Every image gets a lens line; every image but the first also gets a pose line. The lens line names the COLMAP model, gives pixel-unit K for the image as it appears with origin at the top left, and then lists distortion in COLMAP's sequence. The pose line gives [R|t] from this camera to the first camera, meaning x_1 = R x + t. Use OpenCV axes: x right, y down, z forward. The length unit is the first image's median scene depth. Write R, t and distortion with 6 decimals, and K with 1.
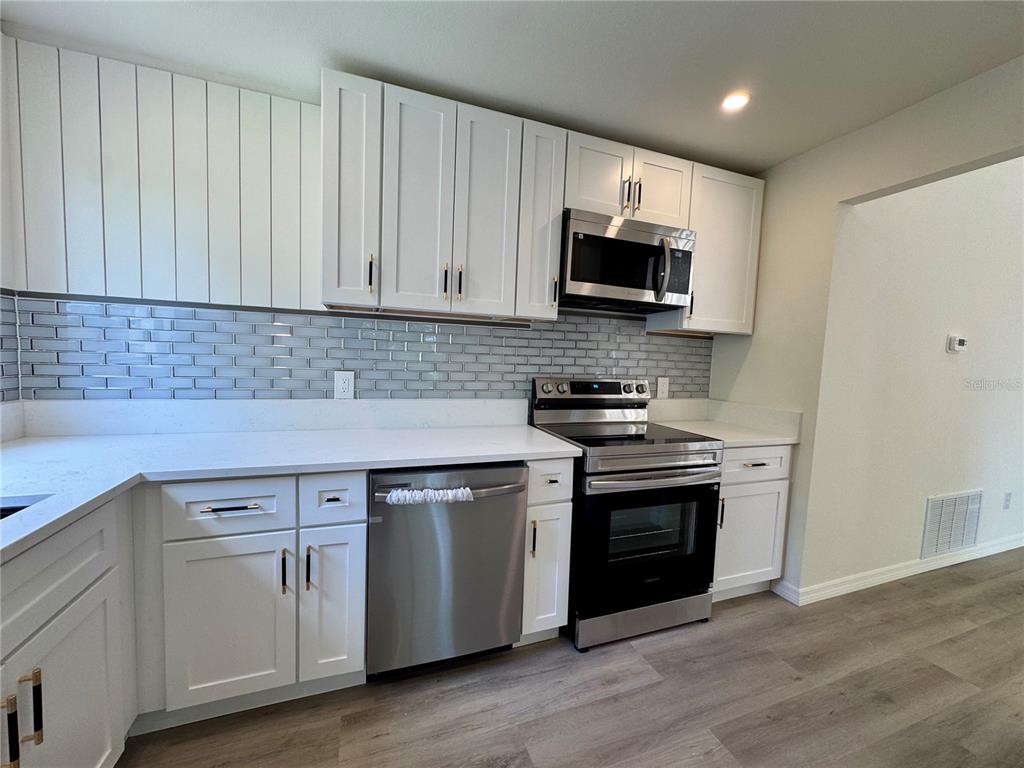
lens RADIAL K [[407.6, 0, 511.3], [0, 407.6, 383.7], [0, 0, 1]] dist [-0.004465, 0.000740]
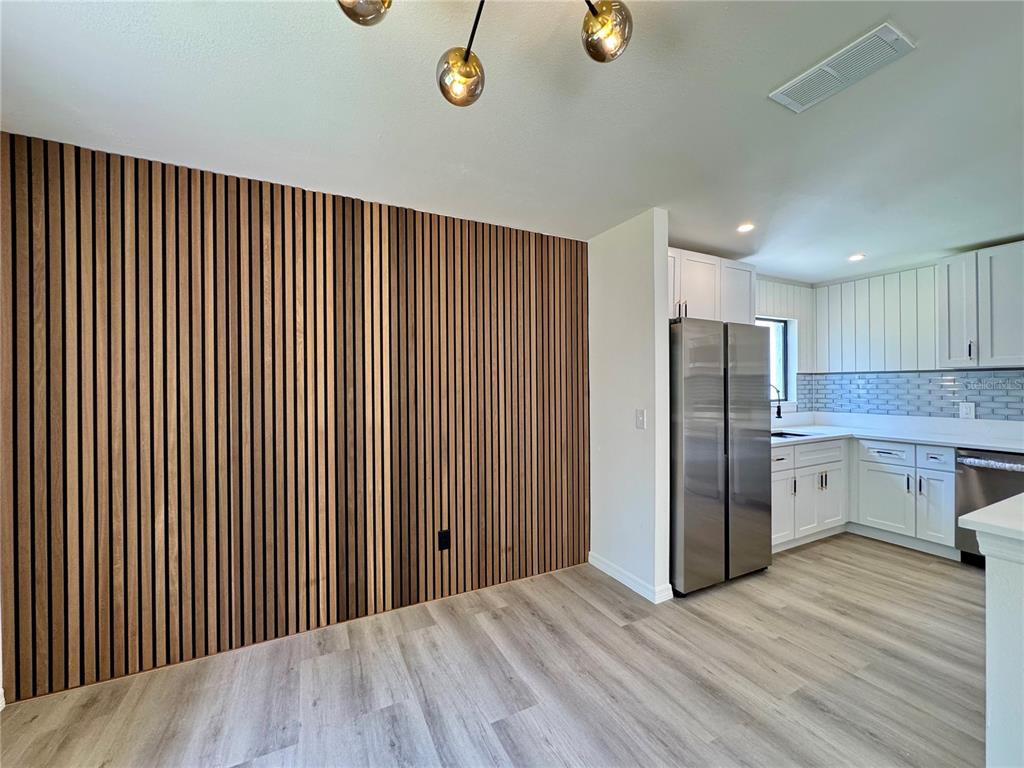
lens RADIAL K [[407.6, 0, 511.2], [0, 407.6, 384.0], [0, 0, 1]] dist [-0.004465, 0.000740]
pose [[0.112114, -0.041664, -0.992821, 1.225934], [-0.060902, 0.996954, -0.048715, 0.104886], [0.991827, 0.065926, 0.109235, -1.258454]]
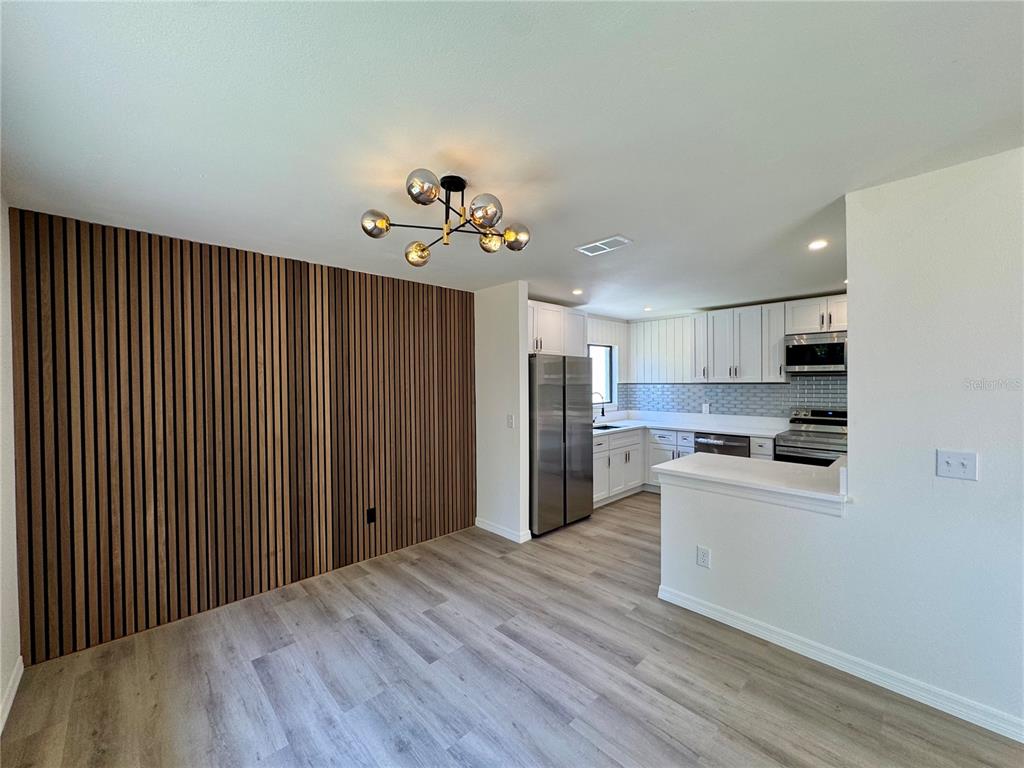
lens RADIAL K [[407.6, 0, 511.1], [0, 407.6, 384.3], [0, 0, 1]] dist [-0.004465, 0.000740]
pose [[0.397595, -0.033090, -0.916964, 1.821603], [-0.042511, 0.997612, -0.054434, 0.051602], [0.916576, 0.060624, 0.395239, -1.498511]]
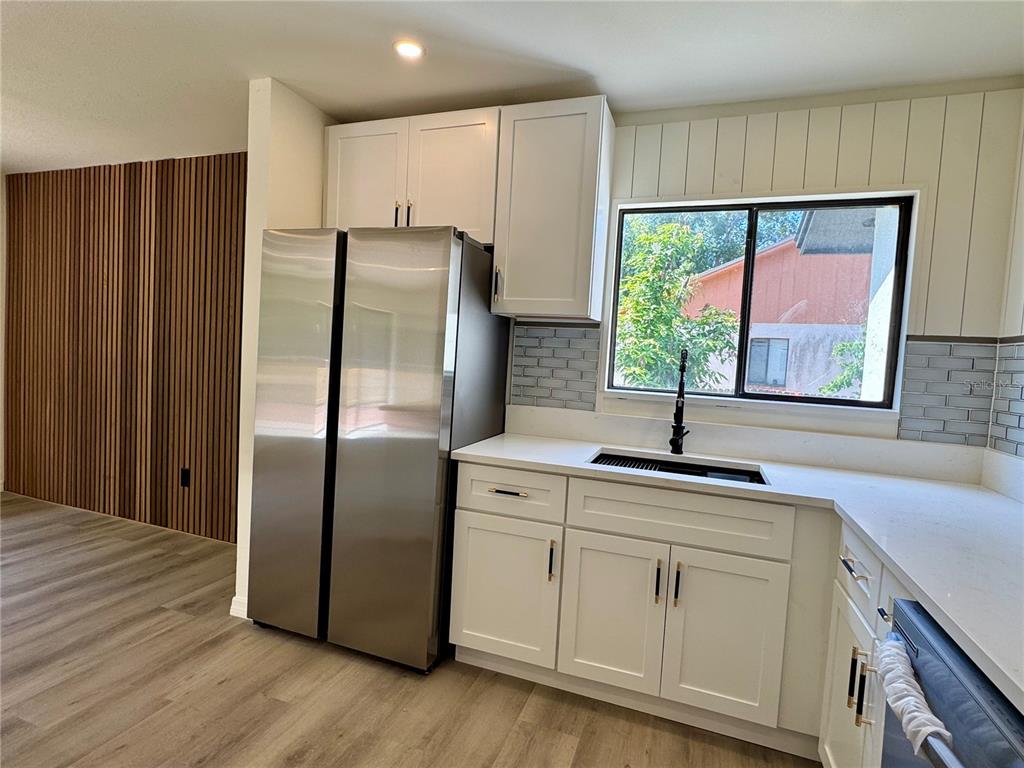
lens RADIAL K [[529.2, 0, 509.5], [0, 529.2, 385.0], [0, 0, 1]] dist [-0.002094, -0.001465]
pose [[-0.640126, -0.033378, -0.767544, 0.467535], [-0.137047, 0.987993, 0.071332, -0.038288], [0.755947, 0.150851, -0.637015, 0.820081]]
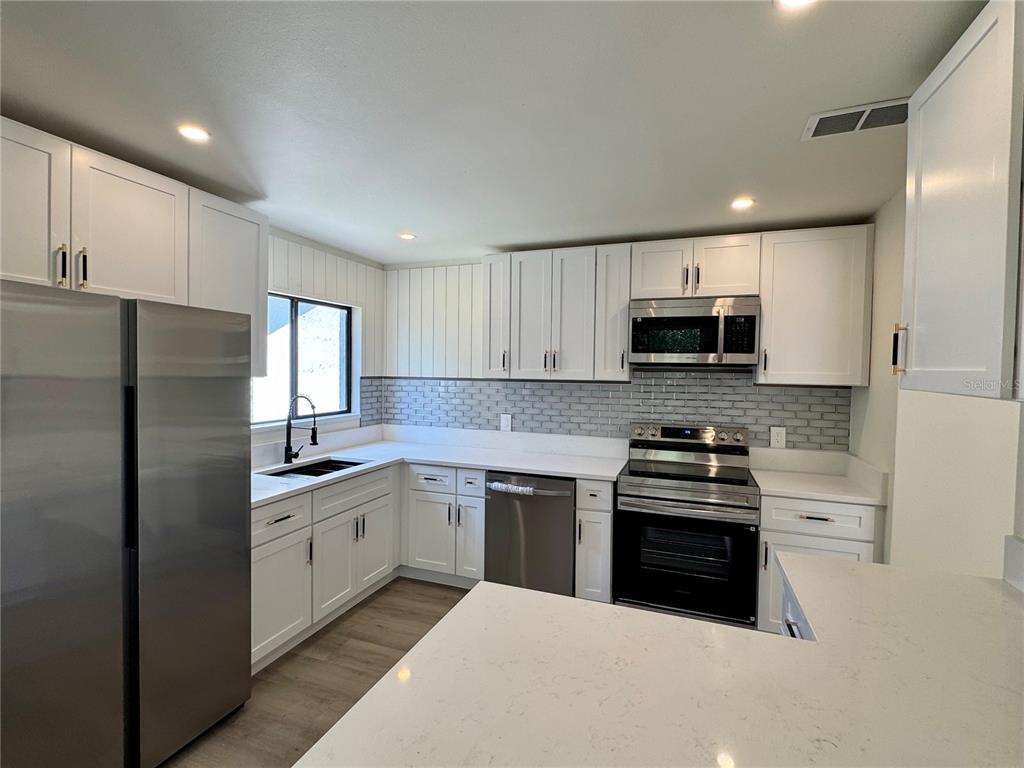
lens RADIAL K [[478.5, 0, 510.3], [0, 478.5, 385.3], [0, 0, 1]] dist [-0.000798, -0.000135]
pose [[0.755420, -0.008068, -0.655191, 0.972292], [-0.031214, 0.998346, -0.048282, -0.061197], [0.654497, 0.056924, 0.753919, -0.504725]]
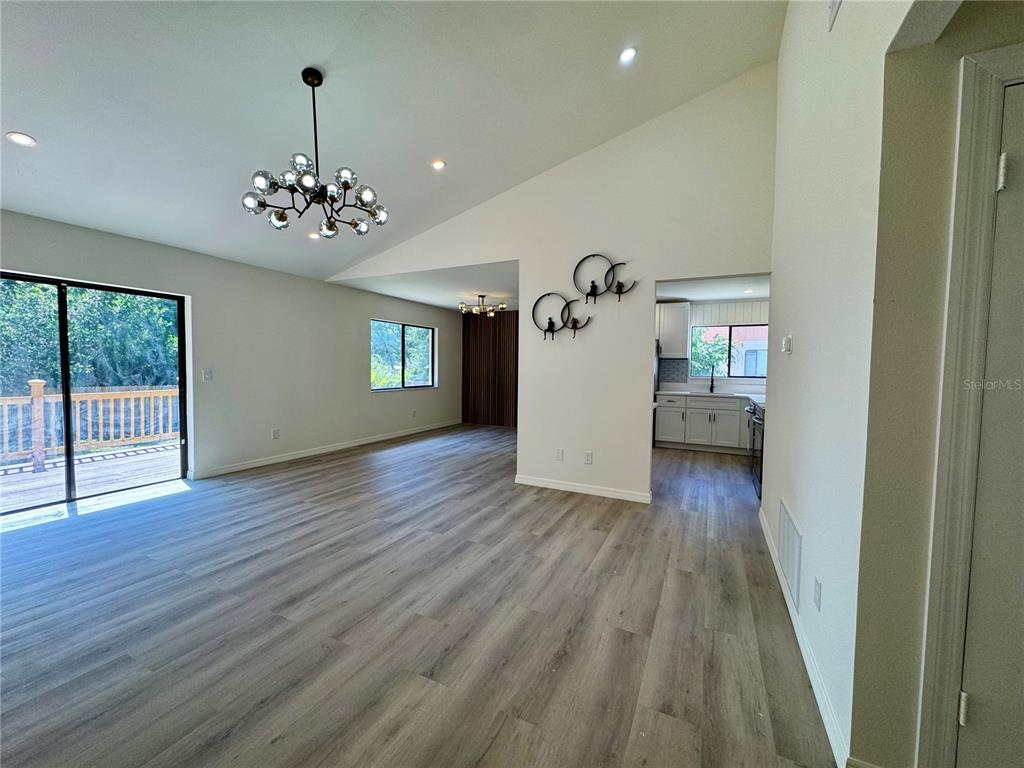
lens RADIAL K [[407.6, 0, 508.8], [0, 407.6, 384.6], [0, 0, 1]] dist [-0.004465, 0.000740]
pose [[-0.727330, -0.016667, -0.686085, 3.215347], [-0.092059, 0.993040, 0.073469, -0.012392], [0.680085, 0.116596, -0.723802, 1.790081]]
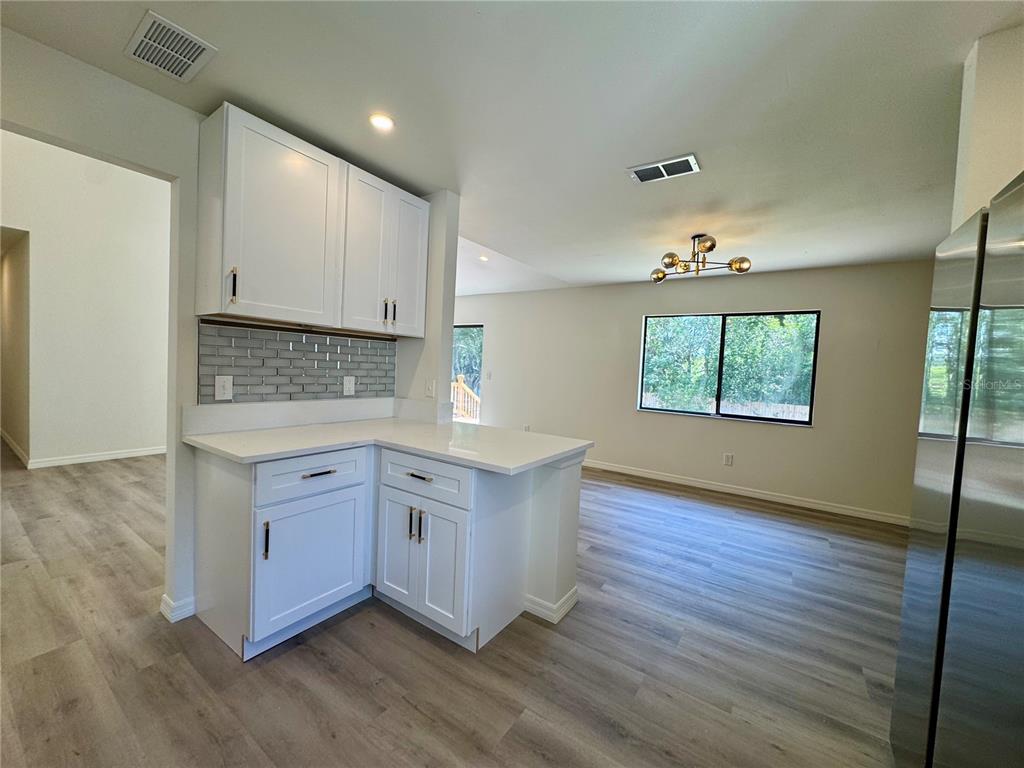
lens RADIAL K [[407.6, 0, 511.4], [0, 407.6, 383.1], [0, 0, 1]] dist [-0.004465, 0.000740]
pose [[-0.573681, -0.096479, 0.813377, -0.314169], [-0.007887, 0.993643, 0.112299, -0.063566], [-0.819041, 0.058009, -0.570795, 0.594370]]
